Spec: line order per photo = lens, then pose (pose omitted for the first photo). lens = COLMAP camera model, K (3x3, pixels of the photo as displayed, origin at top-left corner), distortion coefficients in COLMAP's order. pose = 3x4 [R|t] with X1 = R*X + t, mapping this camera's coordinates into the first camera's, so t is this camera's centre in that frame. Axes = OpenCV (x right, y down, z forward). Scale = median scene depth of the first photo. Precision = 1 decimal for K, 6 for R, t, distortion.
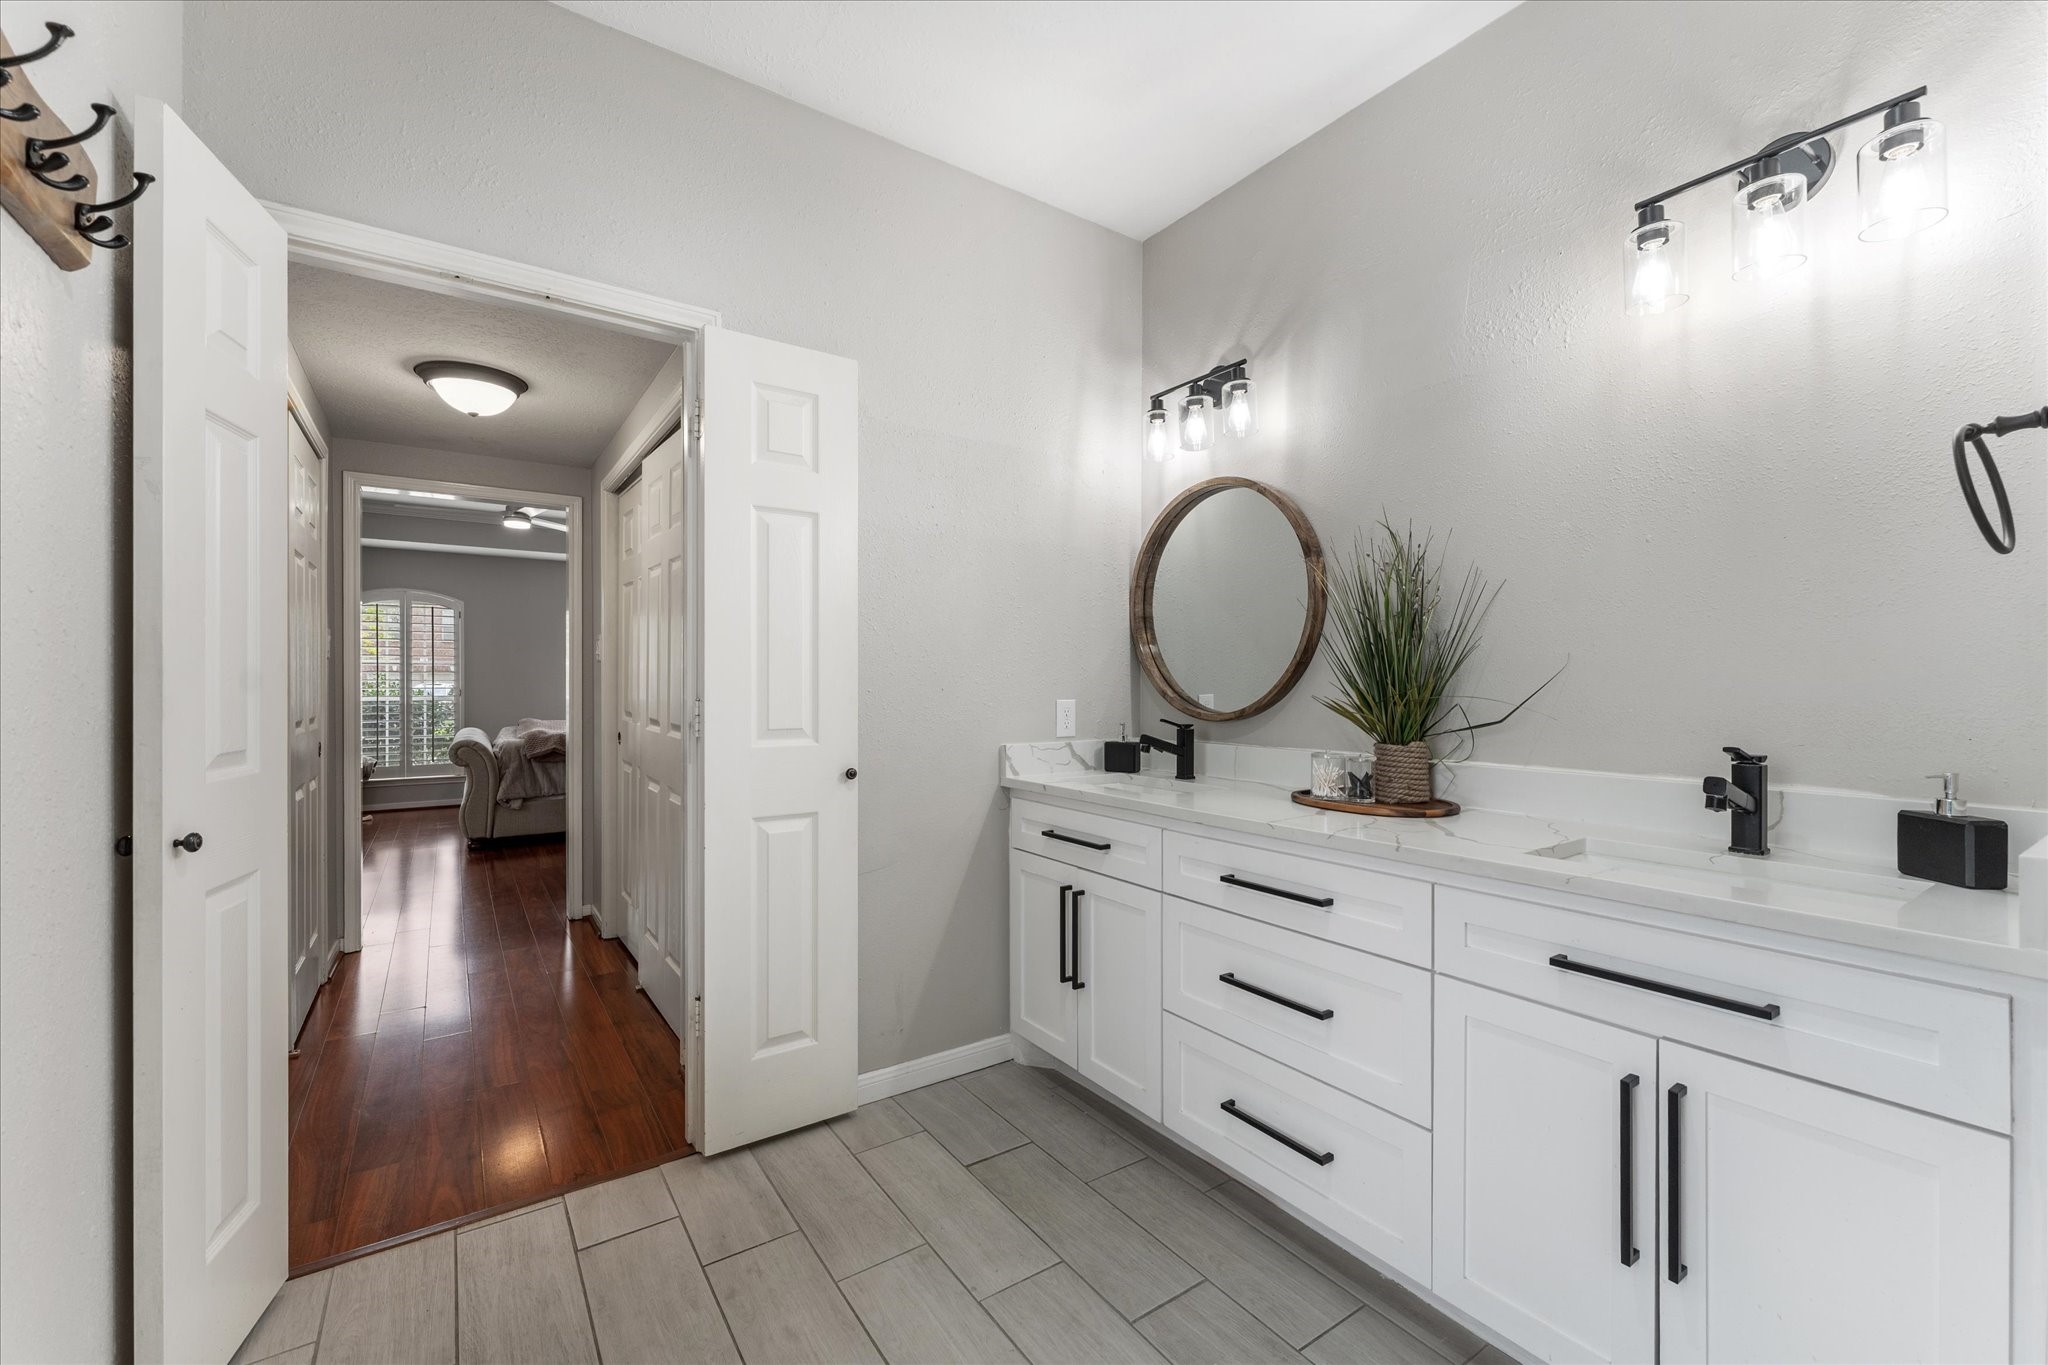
lens RADIAL K [[798.7, 0, 1016.4], [0, 798.7, 677.6], [0, 0, 1]] dist [0.017507, -0.000065]
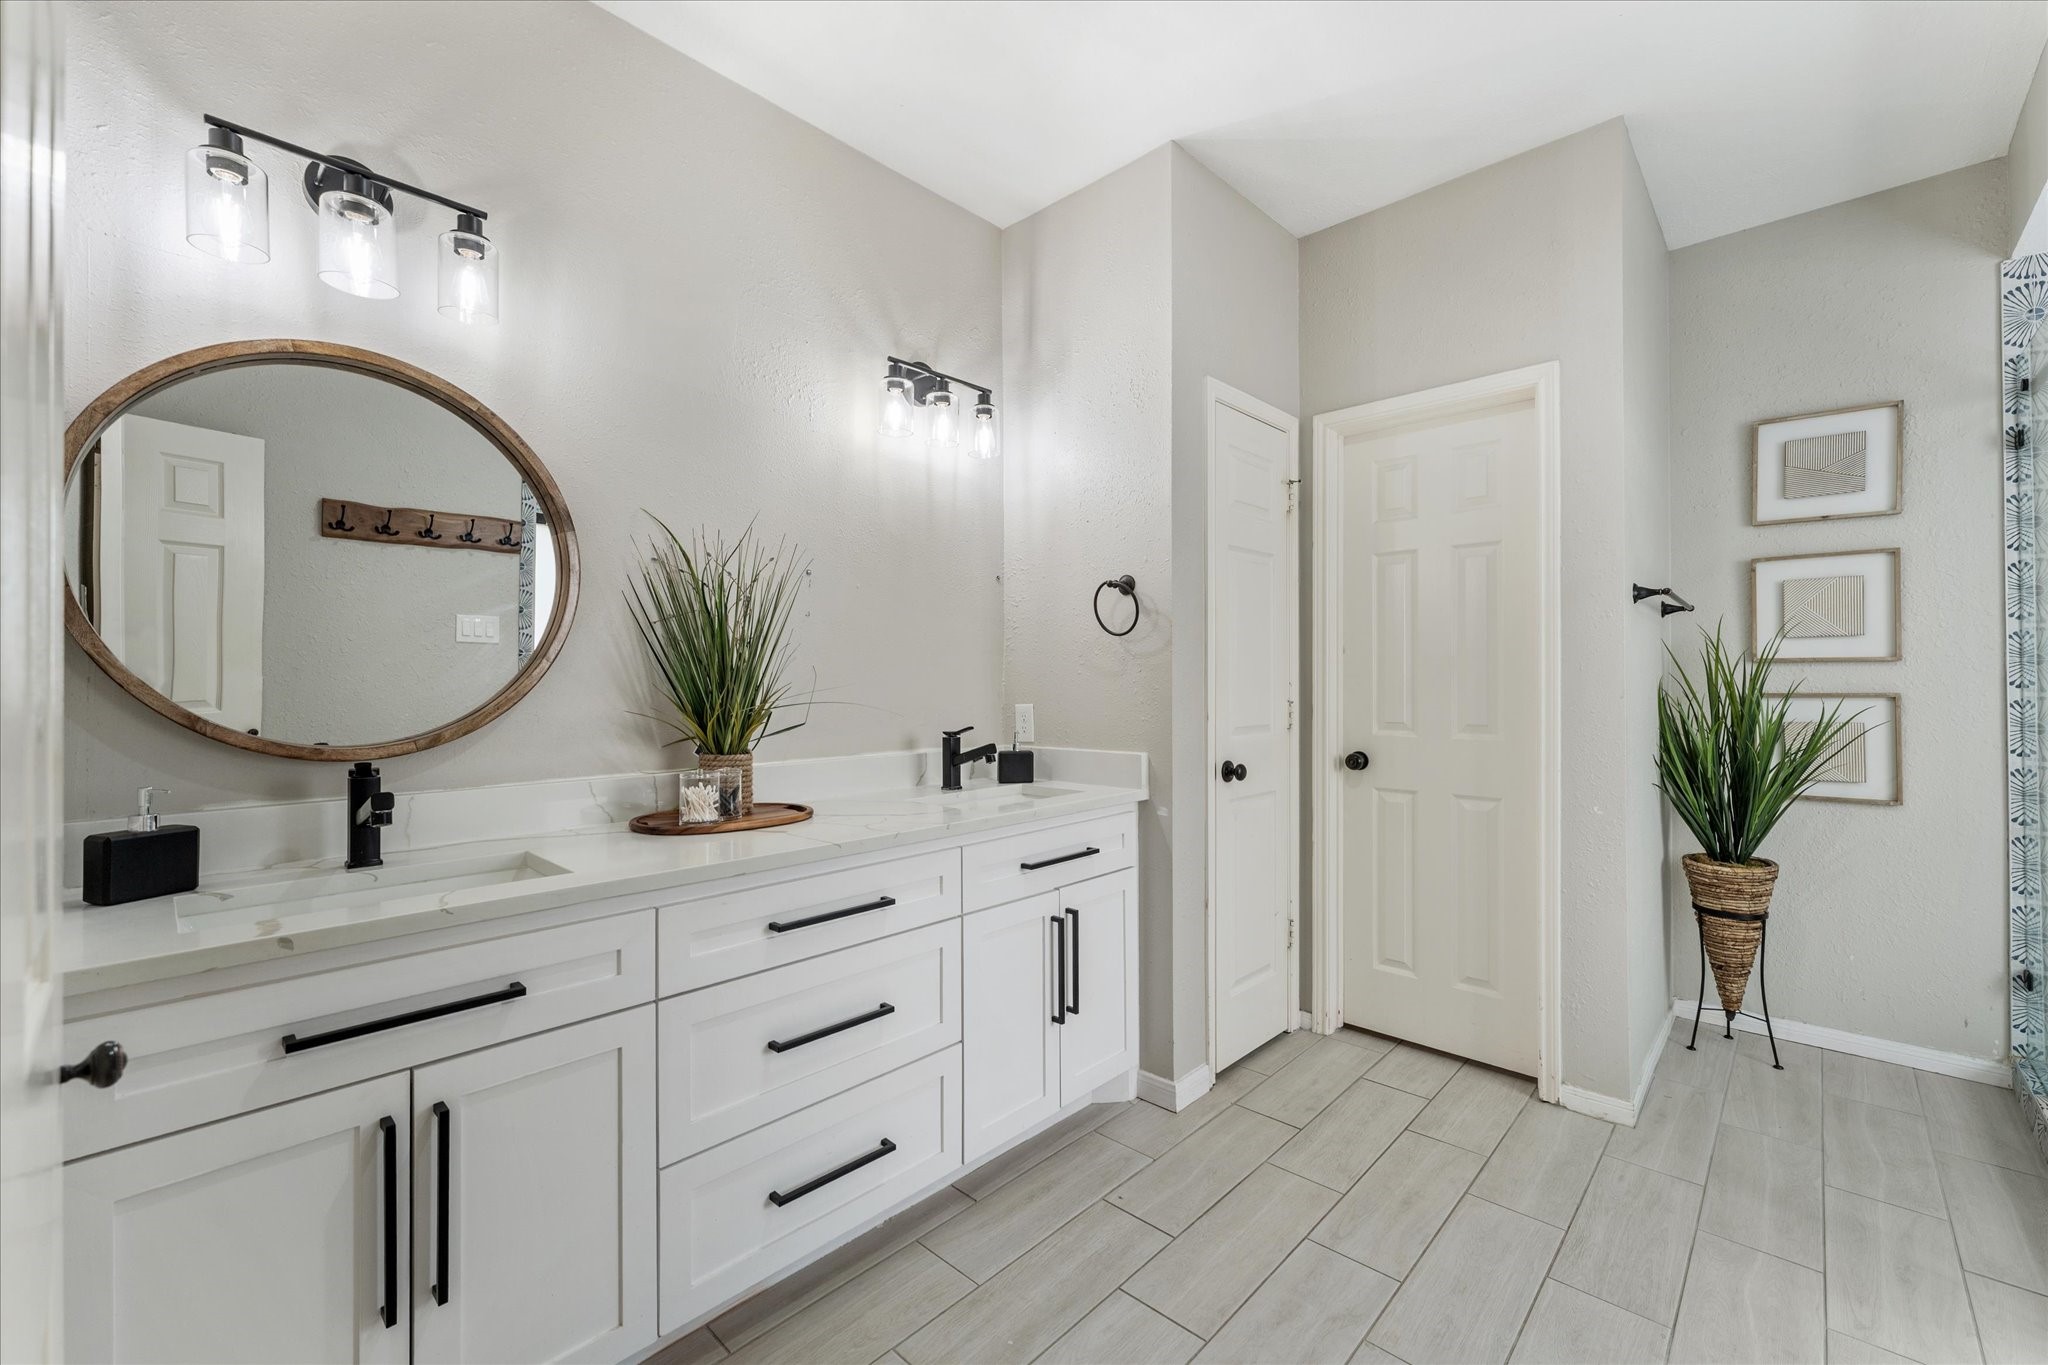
lens RADIAL K [[867.7, 0, 1022.5], [0, 867.7, 692.4], [0, 0, 1]] dist [0.018137, 0.000187]
pose [[-0.177579, 0.002563, 0.984103, -0.580263], [0.002775, 0.999994, -0.002103, 0.007079], [-0.984103, 0.002357, -0.177585, 0.781504]]
